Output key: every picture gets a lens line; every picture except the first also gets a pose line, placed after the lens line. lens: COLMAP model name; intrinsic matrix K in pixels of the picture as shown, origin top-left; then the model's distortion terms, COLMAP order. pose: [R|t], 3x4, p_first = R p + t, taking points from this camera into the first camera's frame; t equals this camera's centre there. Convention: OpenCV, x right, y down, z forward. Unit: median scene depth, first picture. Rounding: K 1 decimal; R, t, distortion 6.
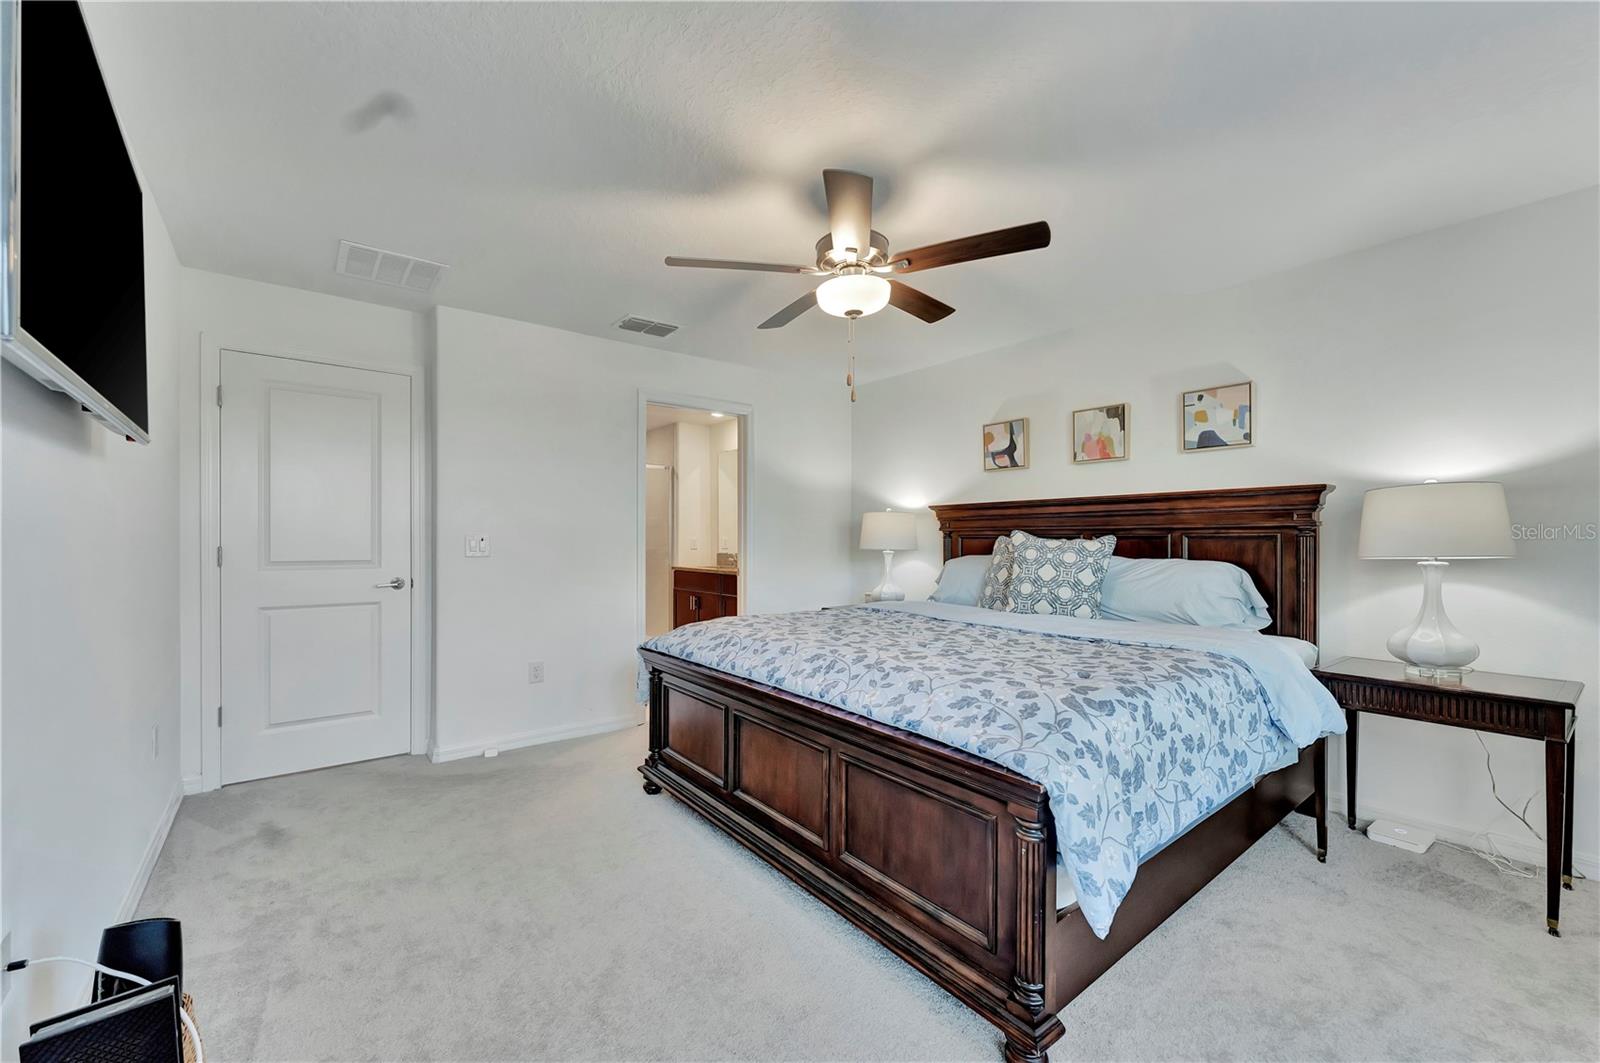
lens RADIAL K [[637.7, 0, 799.8], [0, 637.7, 538.3], [0, 0, 1]] dist [0.000505, -0.000021]
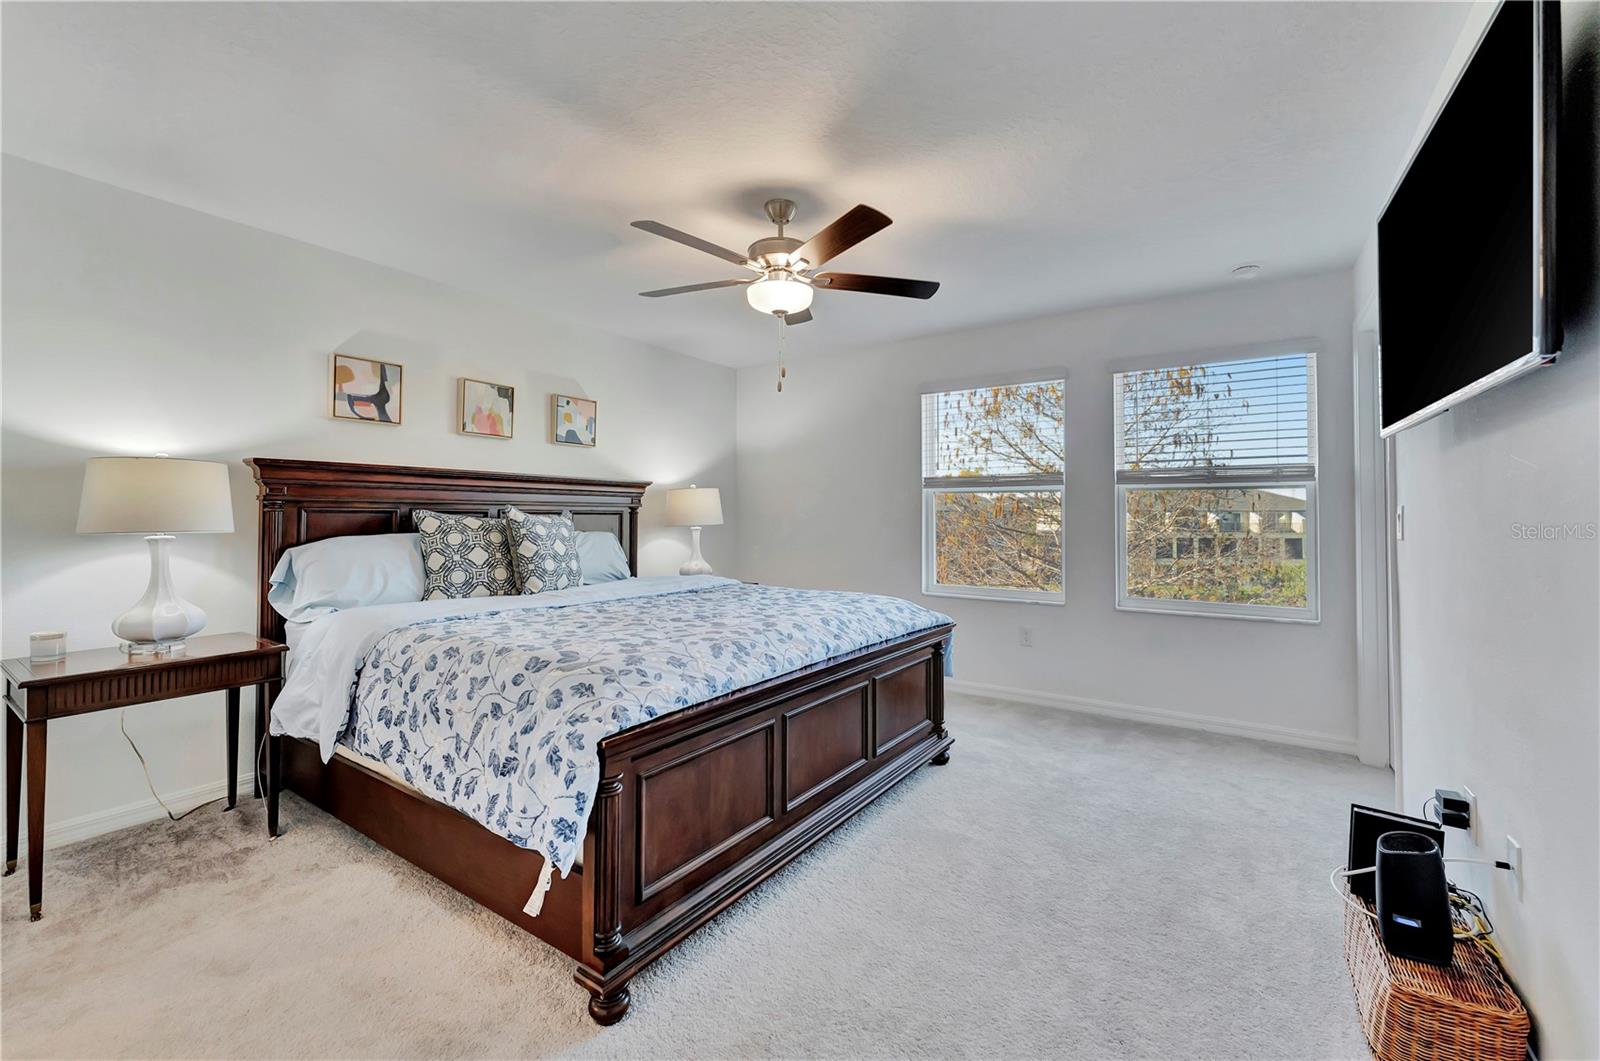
lens RADIAL K [[643.8, 0, 799.7], [0, 643.8, 503.1], [0, 0, 1]] dist [0.000467, 0.000013]
pose [[-0.302535, 0.022192, 0.952880, -0.638347], [-0.001333, 0.999718, -0.023706, 0.006055], [-0.953137, -0.008442, -0.302420, 0.847922]]
